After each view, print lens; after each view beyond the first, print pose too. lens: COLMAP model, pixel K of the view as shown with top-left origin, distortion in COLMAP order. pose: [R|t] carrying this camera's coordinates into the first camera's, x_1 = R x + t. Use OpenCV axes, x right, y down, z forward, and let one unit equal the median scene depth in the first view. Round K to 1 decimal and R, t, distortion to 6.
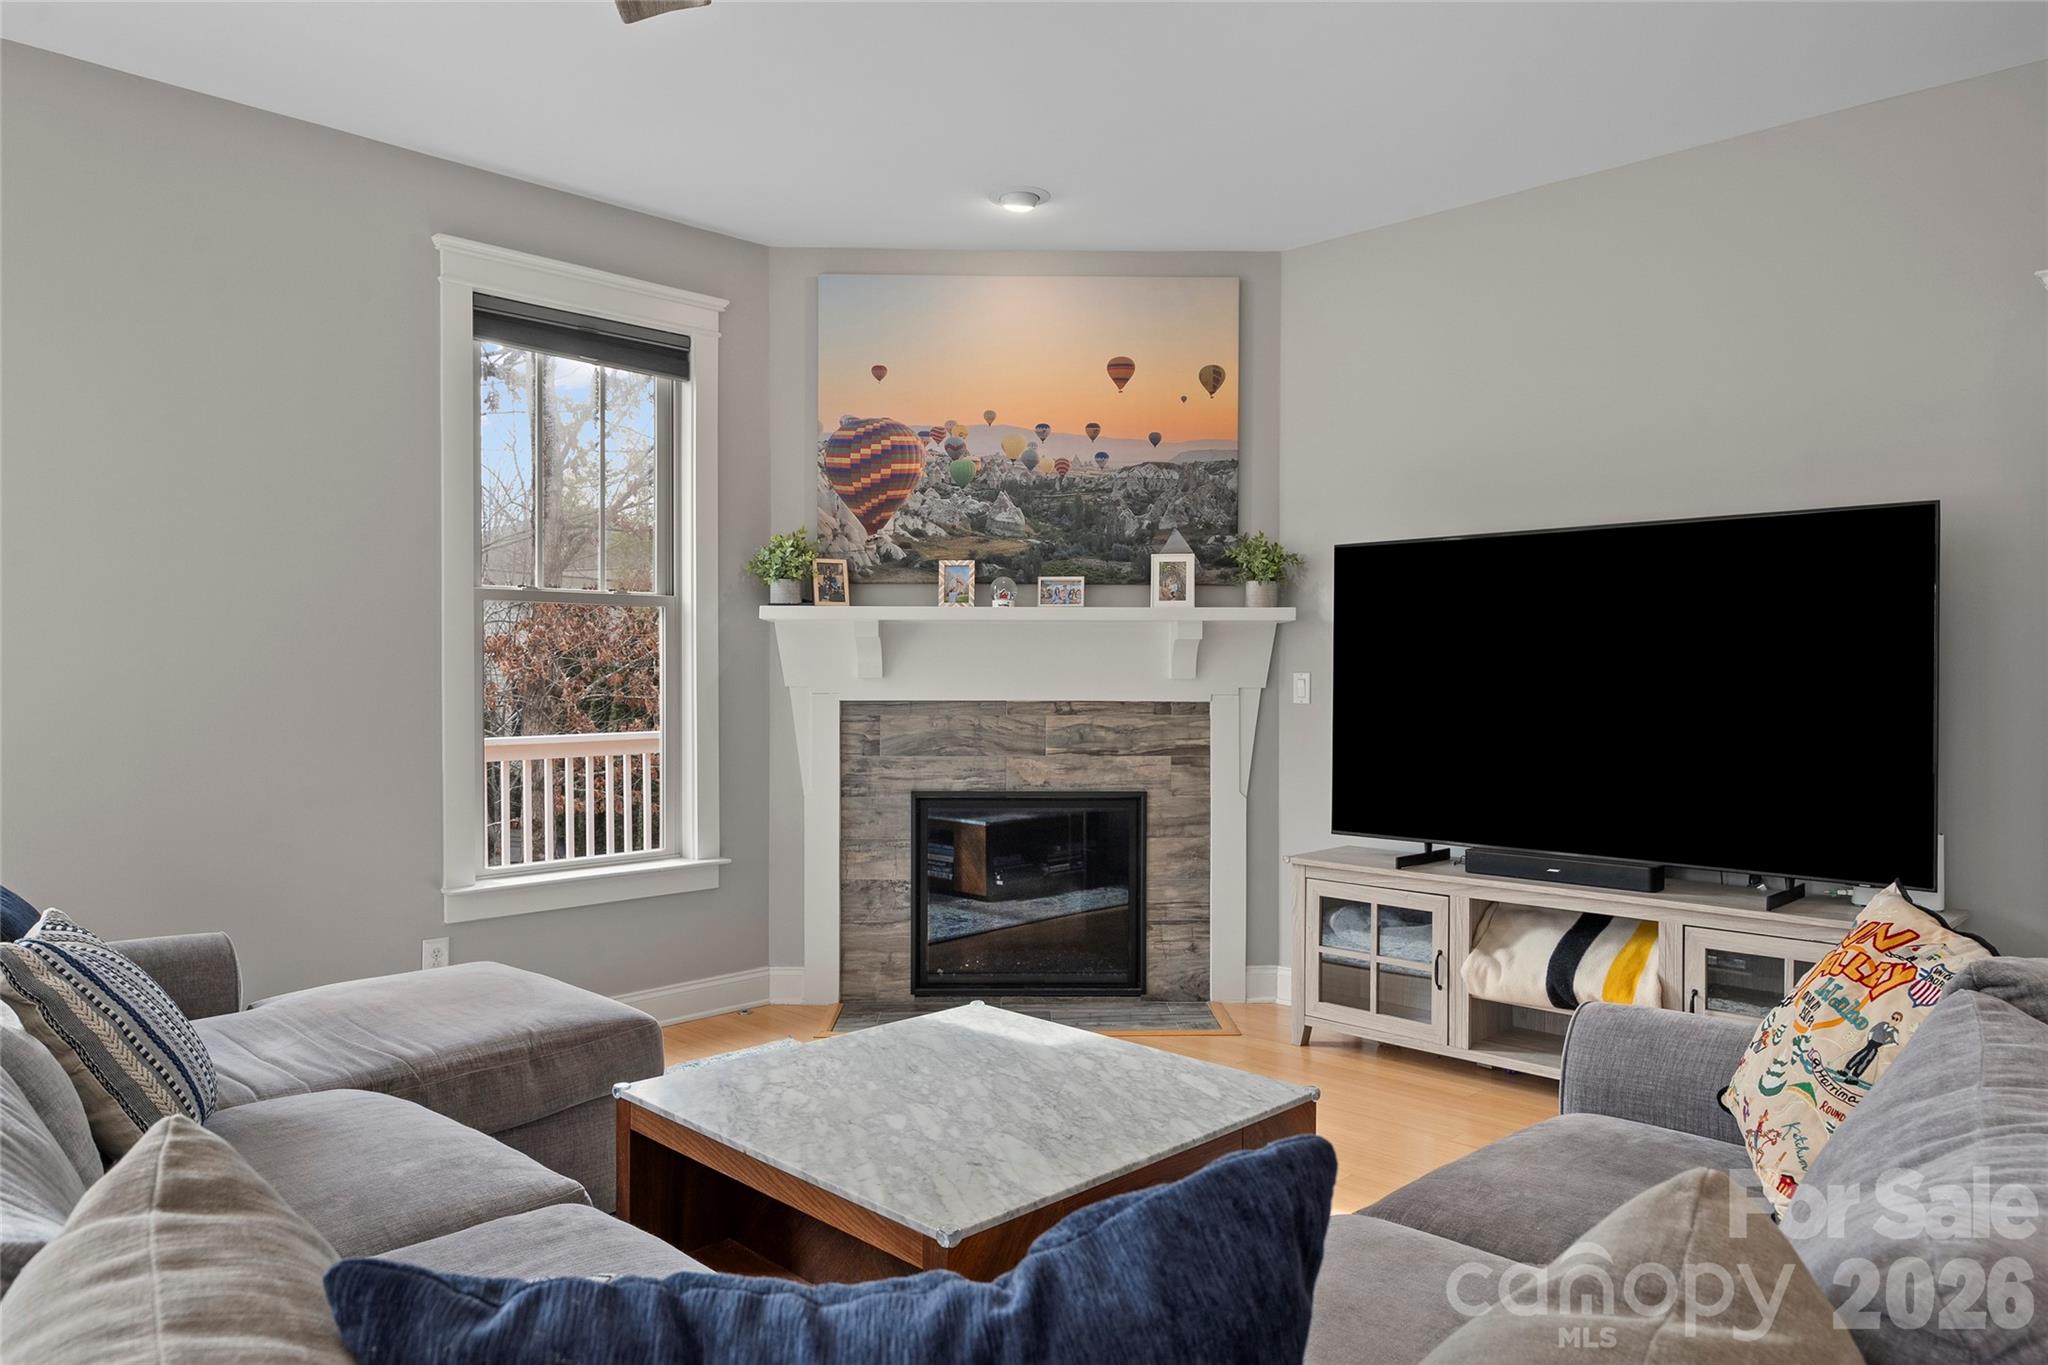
lens RADIAL K [[1364.2, 0, 1015.1], [0, 1364.2, 678.6], [0, 0, 1]] dist [0.004512, -0.000053]
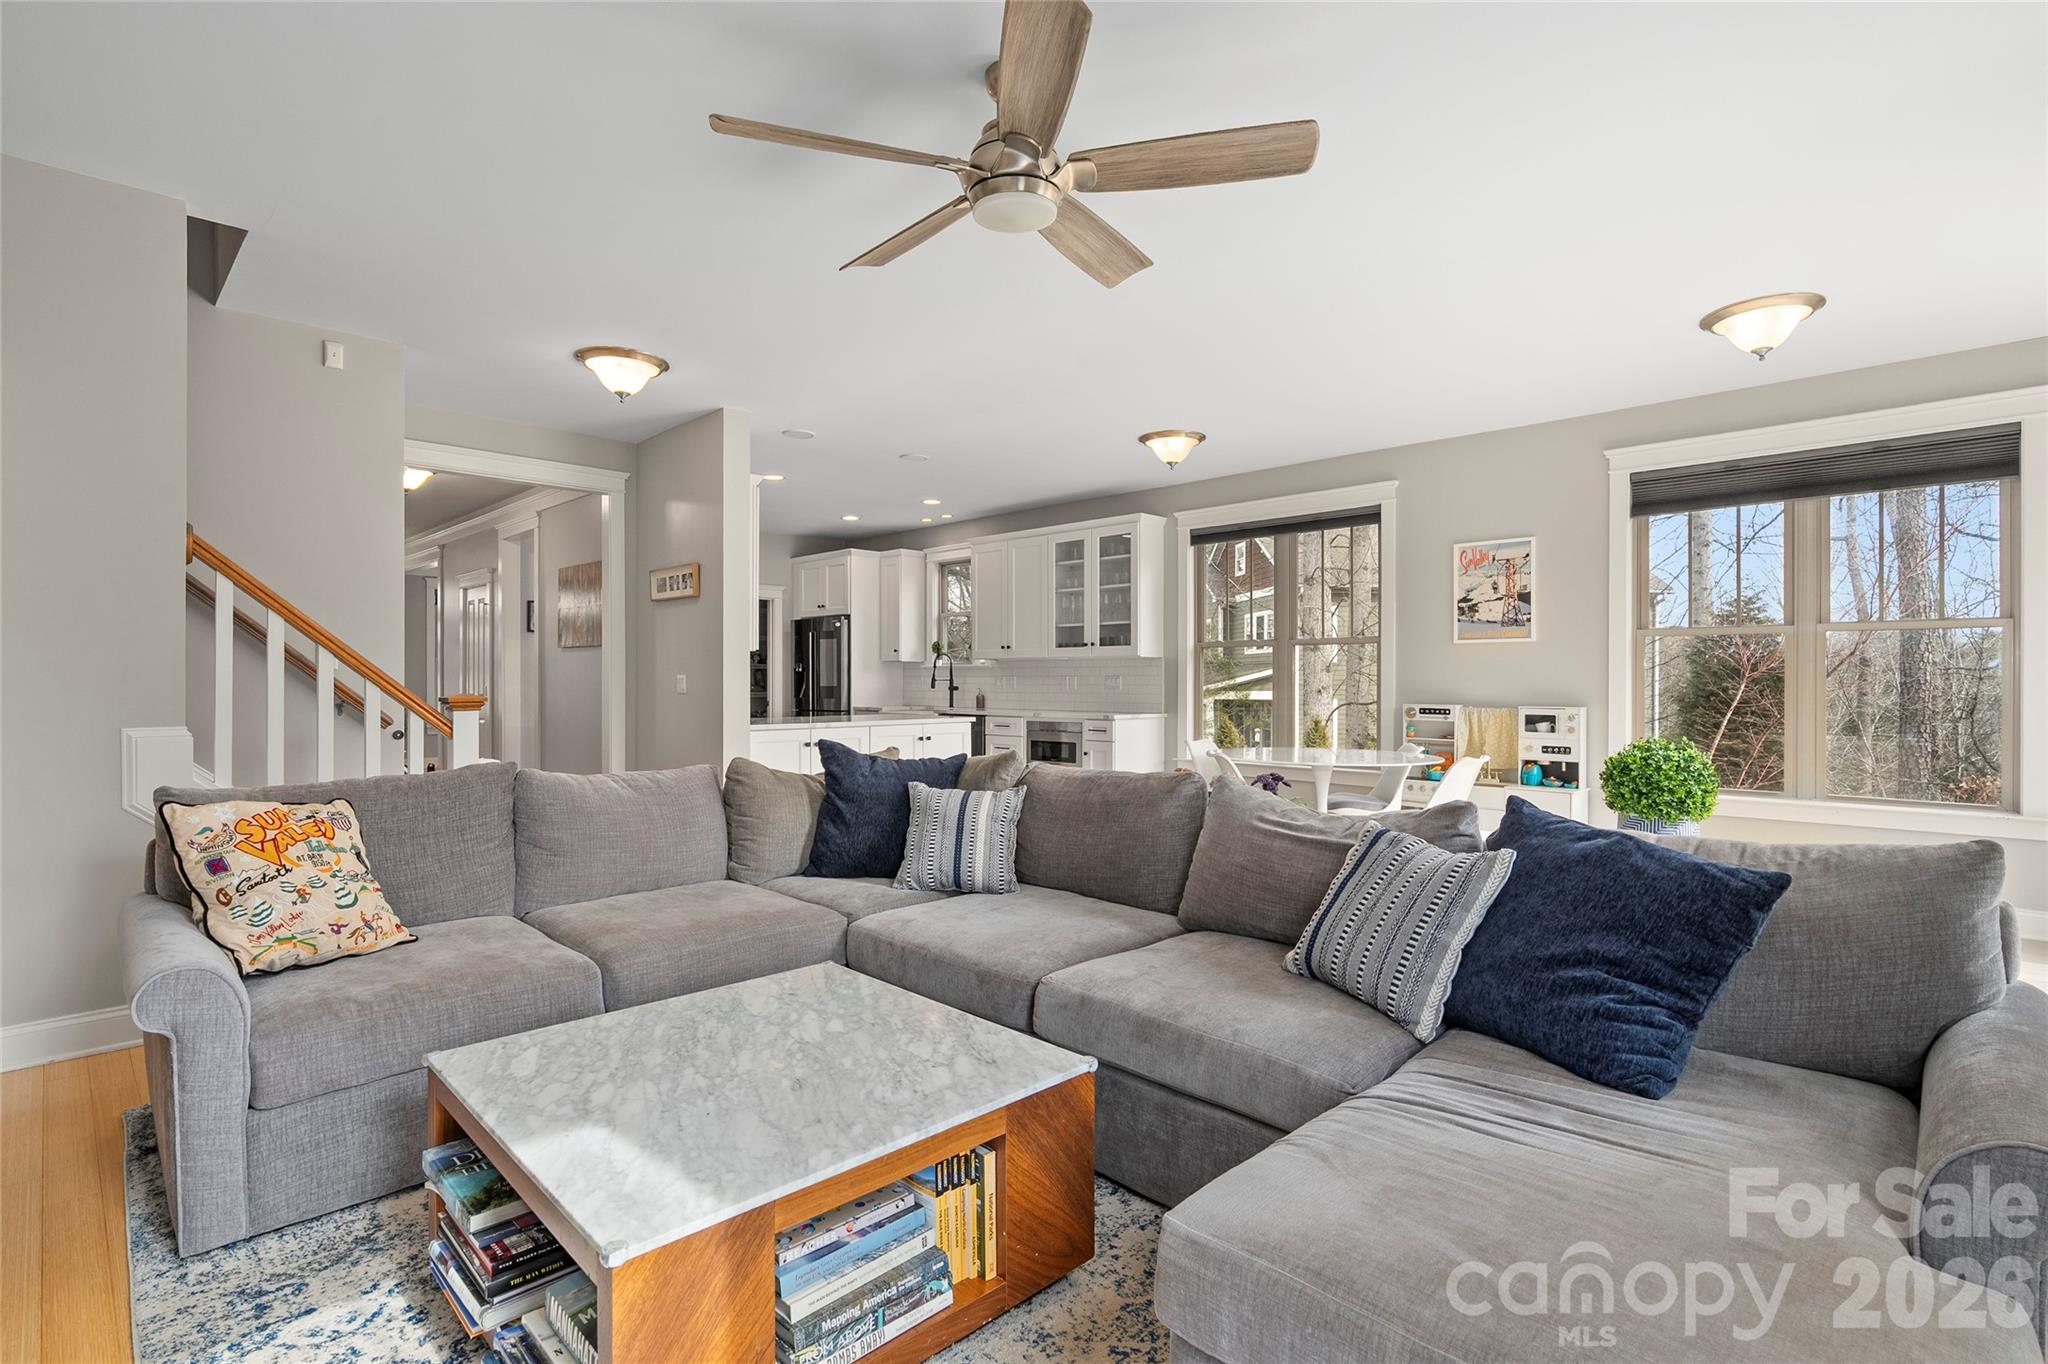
lens RADIAL K [[980.6, 0, 1028.8], [0, 980.6, 682.6], [0, 0, 1]] dist [-0.000490, -0.000253]
pose [[-0.999956, -0.003036, 0.008853, -0.127618], [-0.002959, 0.999957, 0.008741, 0.003000], [-0.008879, 0.008714, -0.999923, 0.894570]]
